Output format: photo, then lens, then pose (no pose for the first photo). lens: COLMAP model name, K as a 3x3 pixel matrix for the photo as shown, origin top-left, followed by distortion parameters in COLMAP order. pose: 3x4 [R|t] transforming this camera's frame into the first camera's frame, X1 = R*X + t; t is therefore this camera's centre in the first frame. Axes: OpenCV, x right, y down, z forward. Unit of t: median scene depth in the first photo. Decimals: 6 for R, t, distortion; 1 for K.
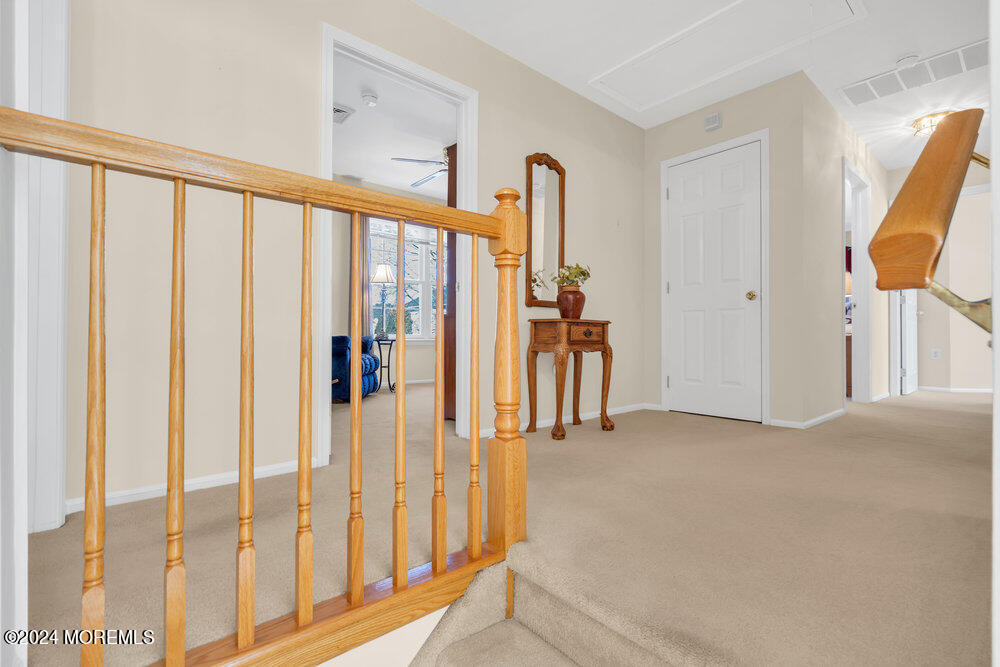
lens RADIAL K [[458.6, 0, 499.2], [0, 458.6, 335.3], [0, 0, 1]] dist [-0.002299, -0.000018]
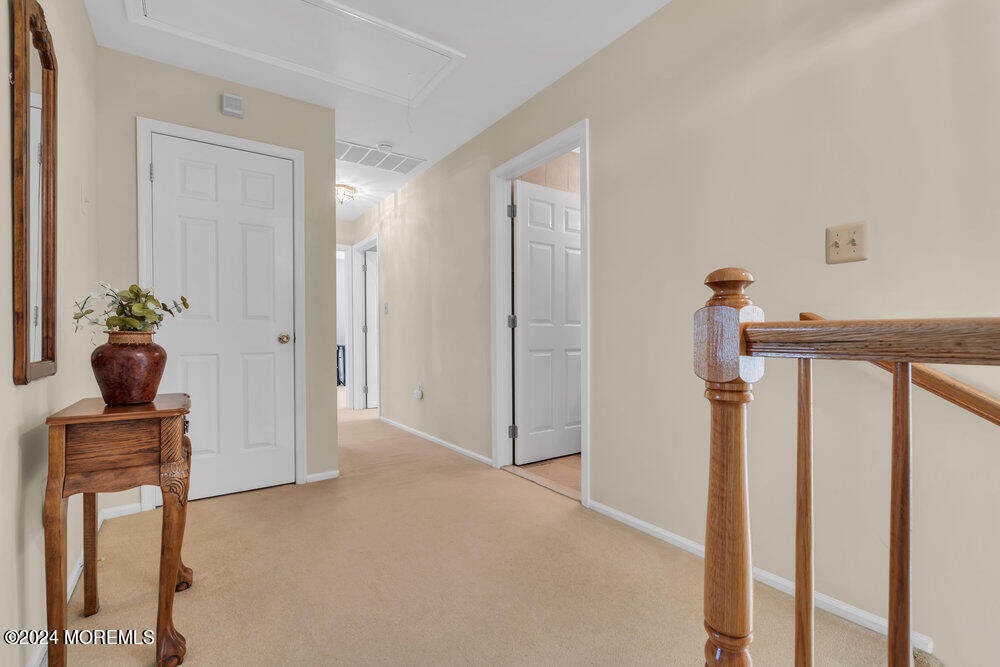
lens RADIAL K [[458.6, 0, 500.7], [0, 458.6, 335.0], [0, 0, 1]] dist [-0.002299, -0.000018]
pose [[0.107512, -0.004712, 0.994193, -0.273149], [-0.006335, 0.999965, 0.005425, -0.105872], [-0.994184, -0.006881, 0.107478, 0.539106]]
